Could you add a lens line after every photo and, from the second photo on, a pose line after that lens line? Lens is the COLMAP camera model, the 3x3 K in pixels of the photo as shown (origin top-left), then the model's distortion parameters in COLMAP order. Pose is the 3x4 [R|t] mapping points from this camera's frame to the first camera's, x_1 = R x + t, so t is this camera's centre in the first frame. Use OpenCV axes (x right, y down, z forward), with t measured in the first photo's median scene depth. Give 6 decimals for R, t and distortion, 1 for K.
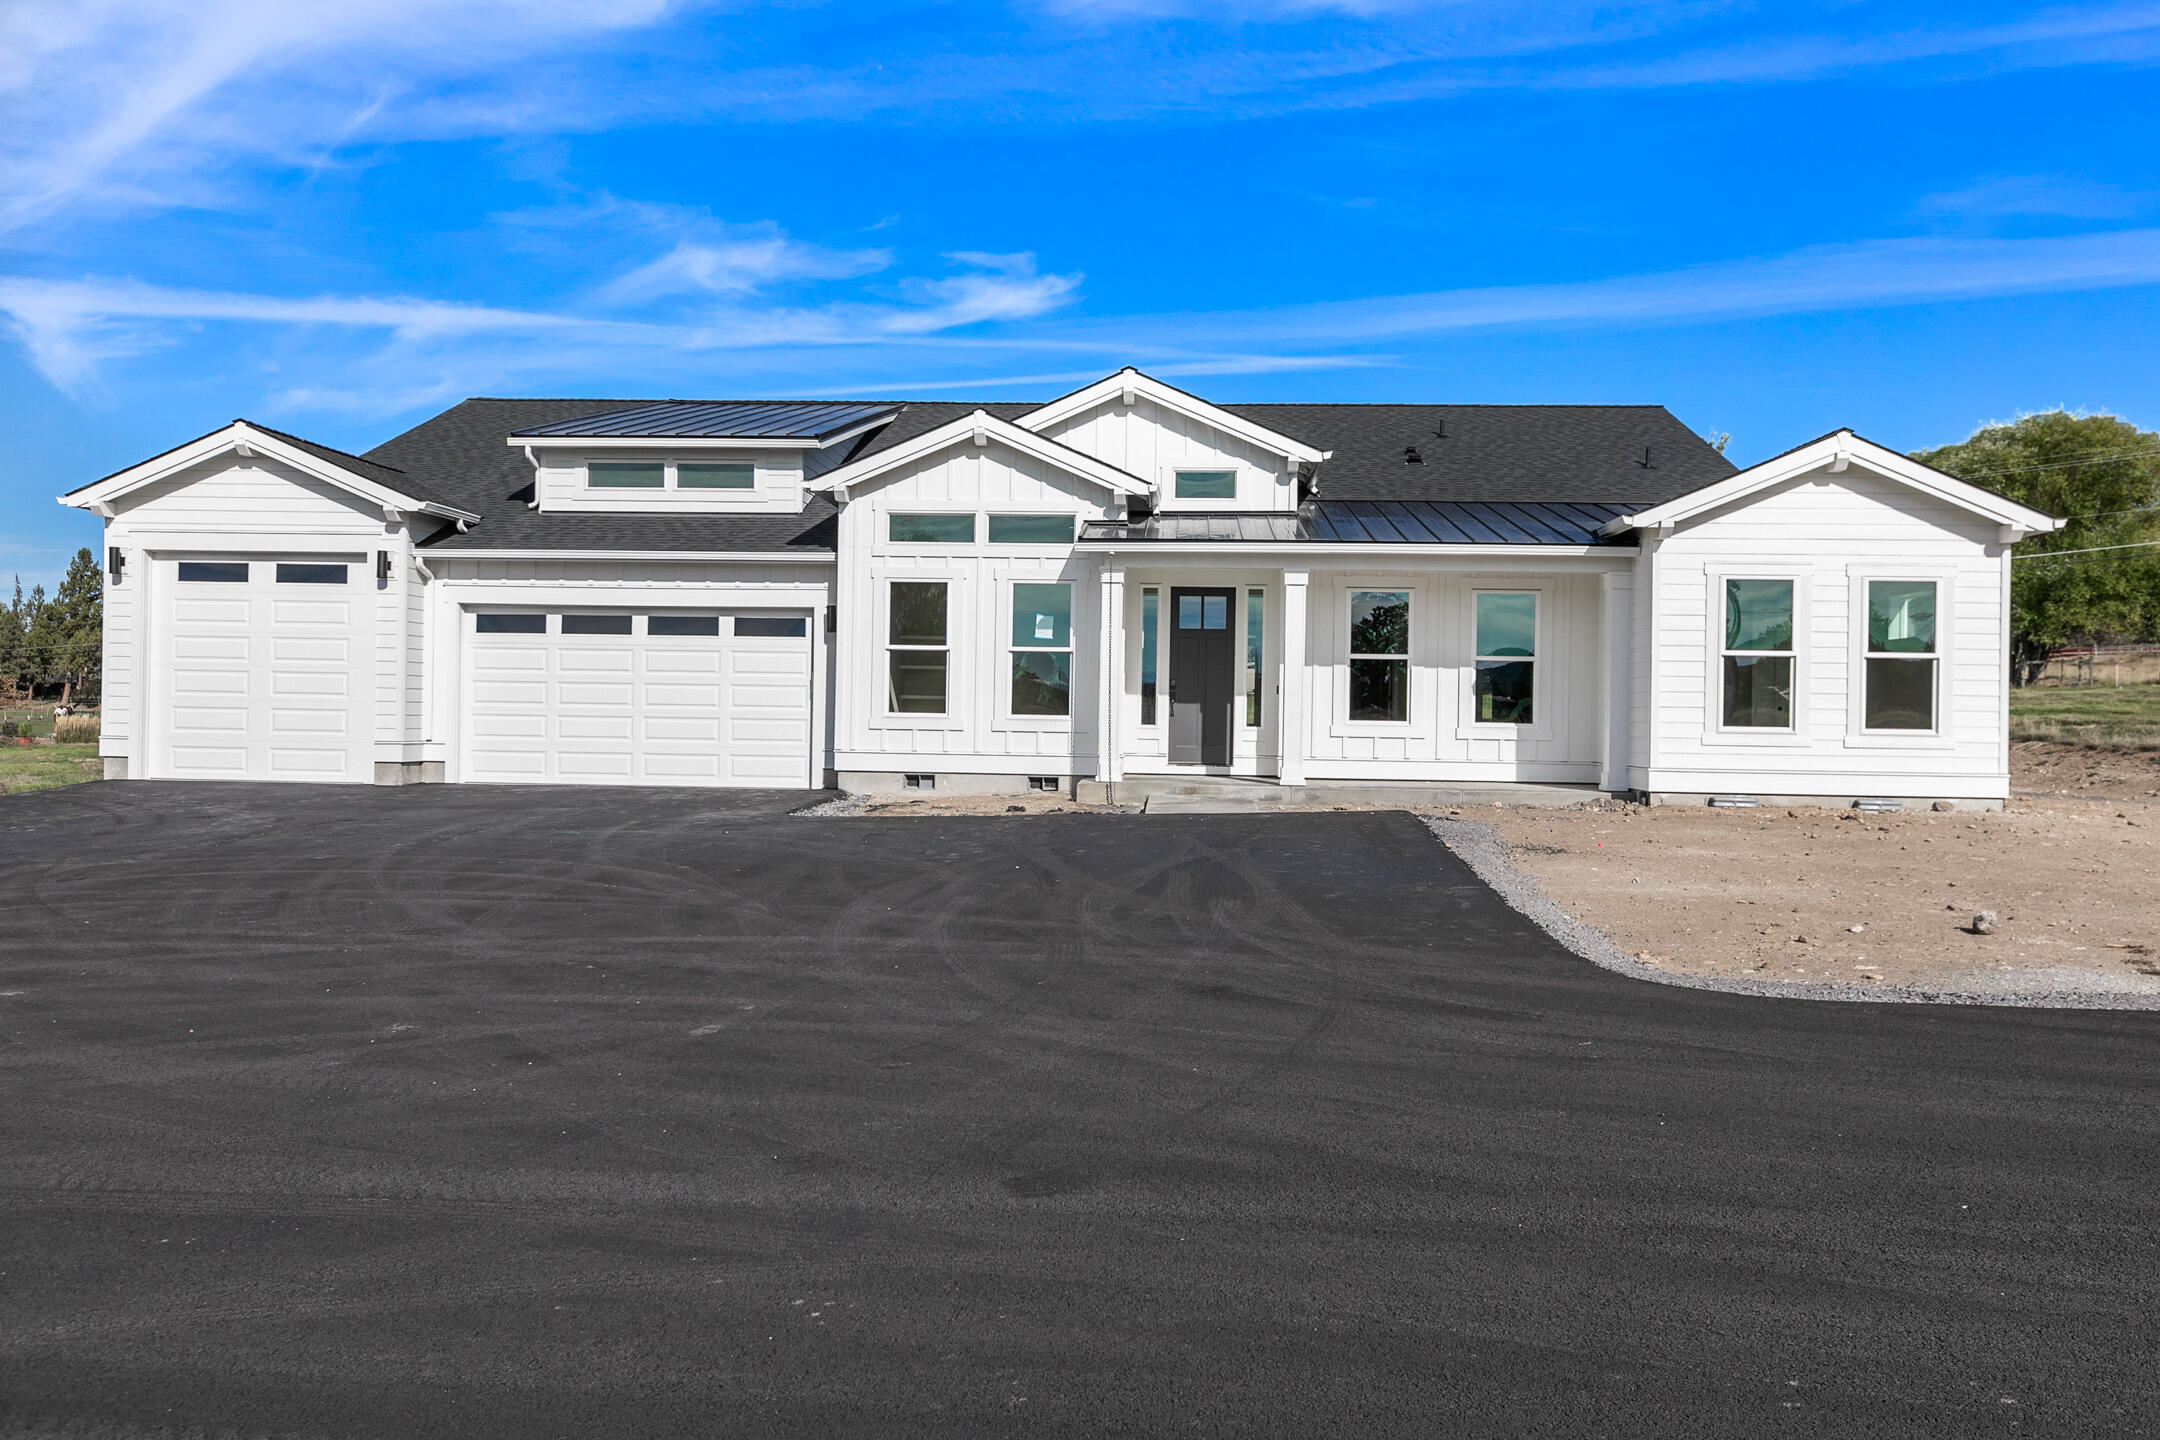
lens RADIAL K [[2001.2, 0, 1077.3], [0, 2001.2, 721.7], [0, 0, 1]] dist [0.007594, -0.017008]
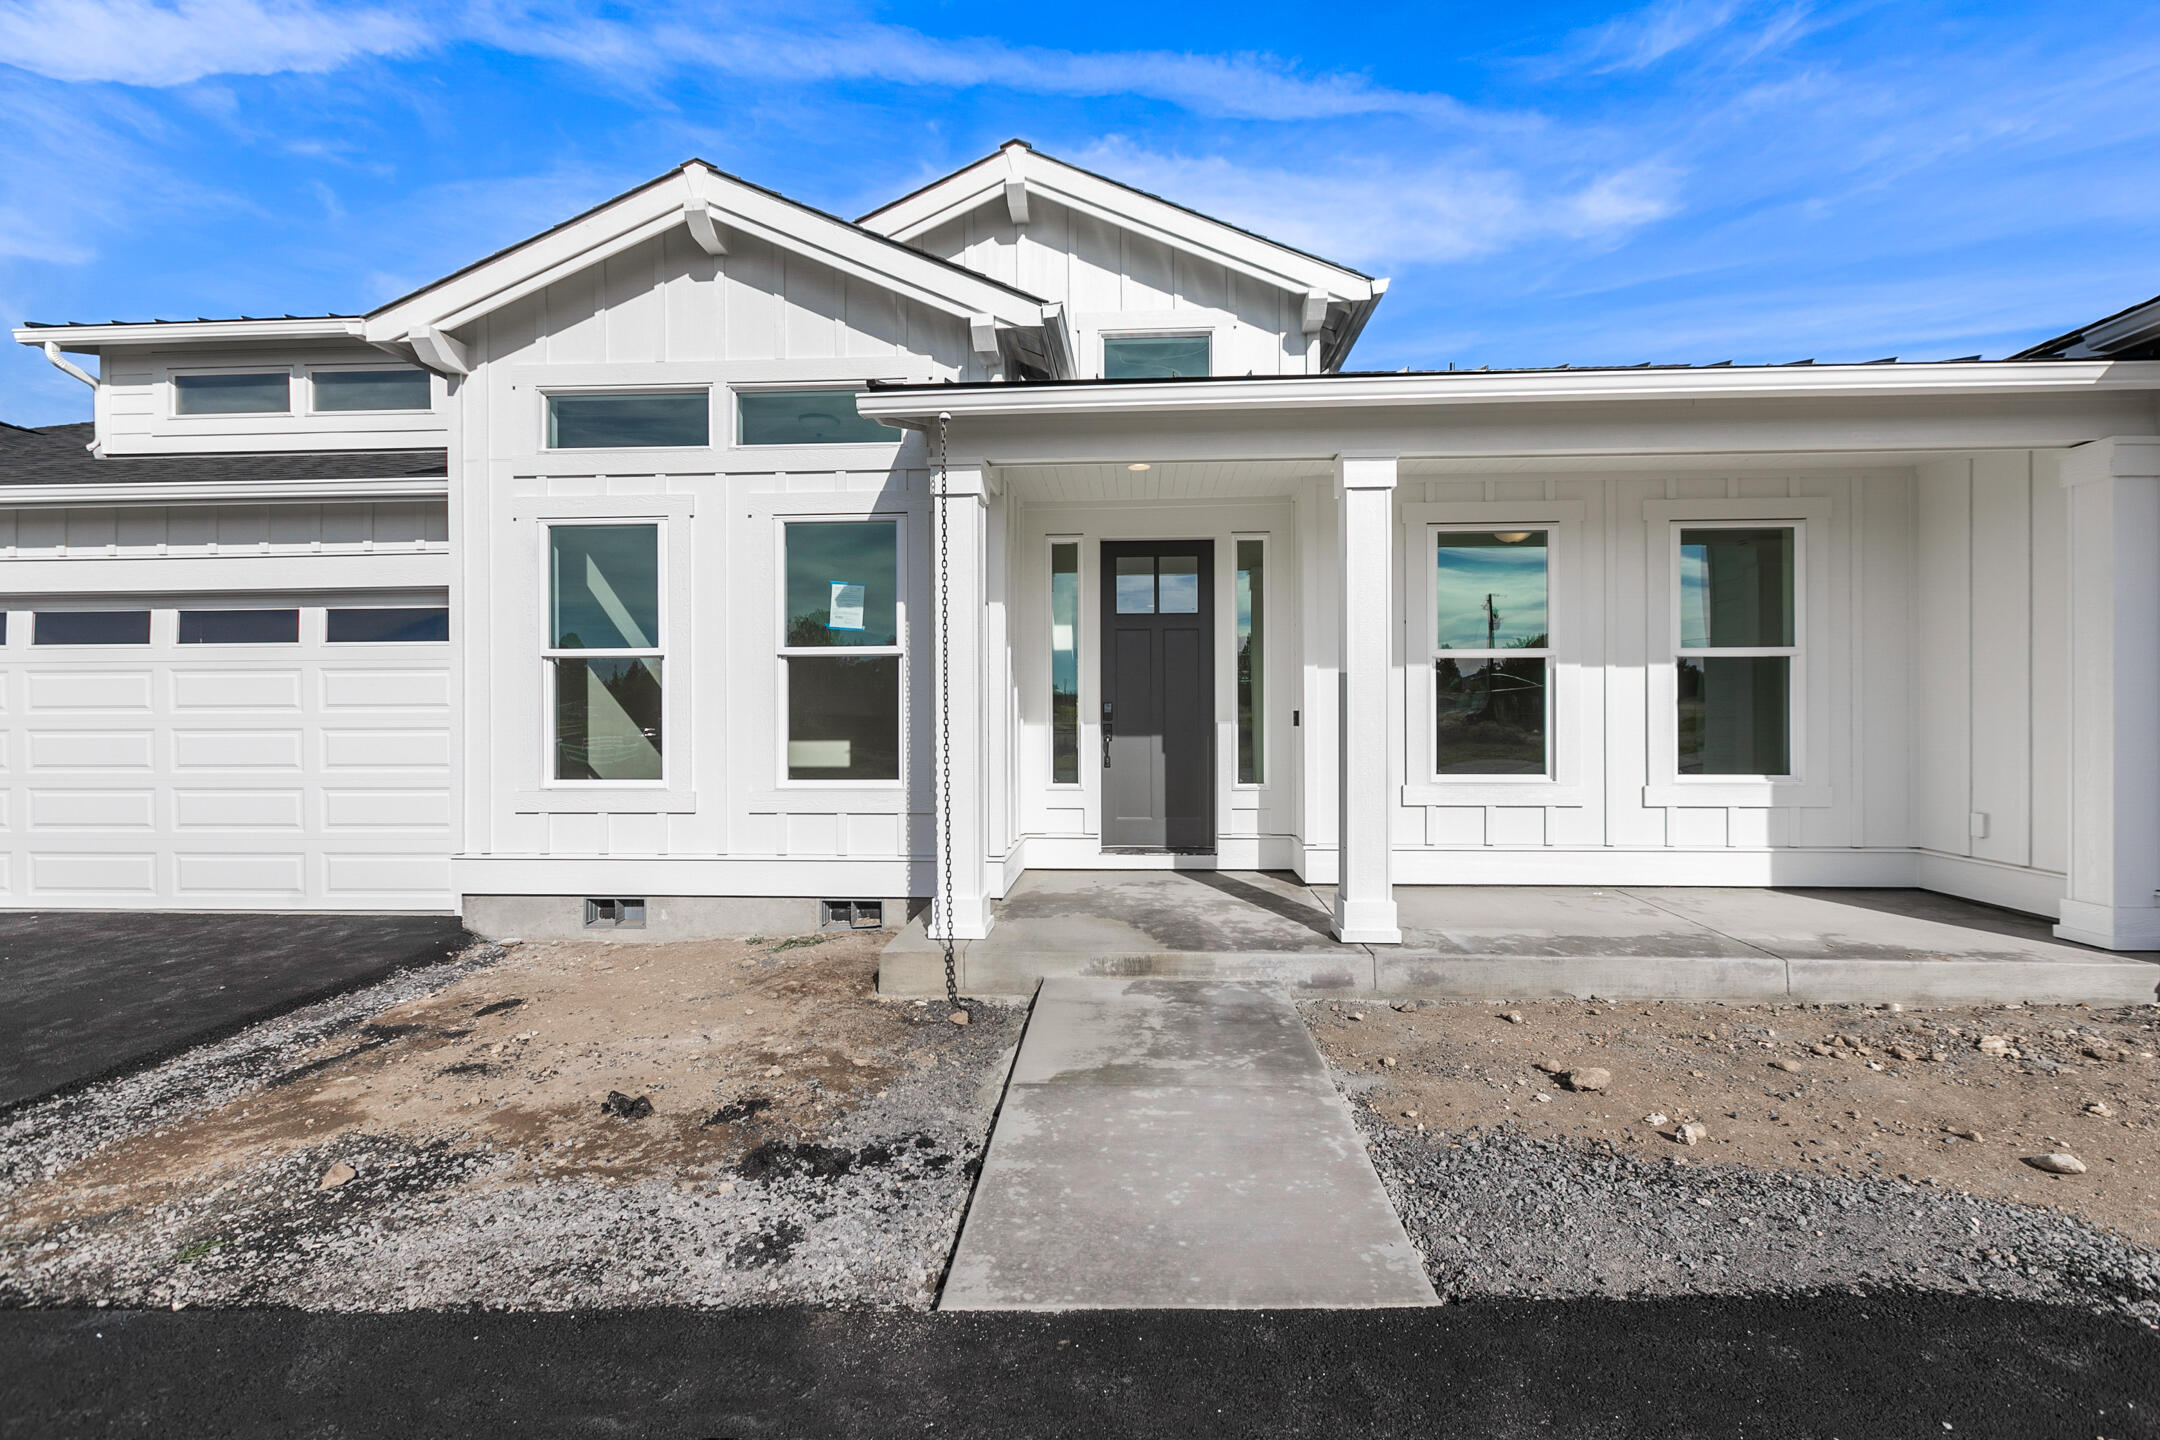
lens RADIAL K [[1022.3, 0, 1086.6], [0, 1022.3, 725.3], [0, 0, 1]] dist [0.003473, 0.000340]
pose [[0.999773, -0.021199, -0.001951, 0.043207], [0.021230, 0.999624, 0.017381, -0.020067], [0.001582, -0.017418, 0.999847, 0.723396]]
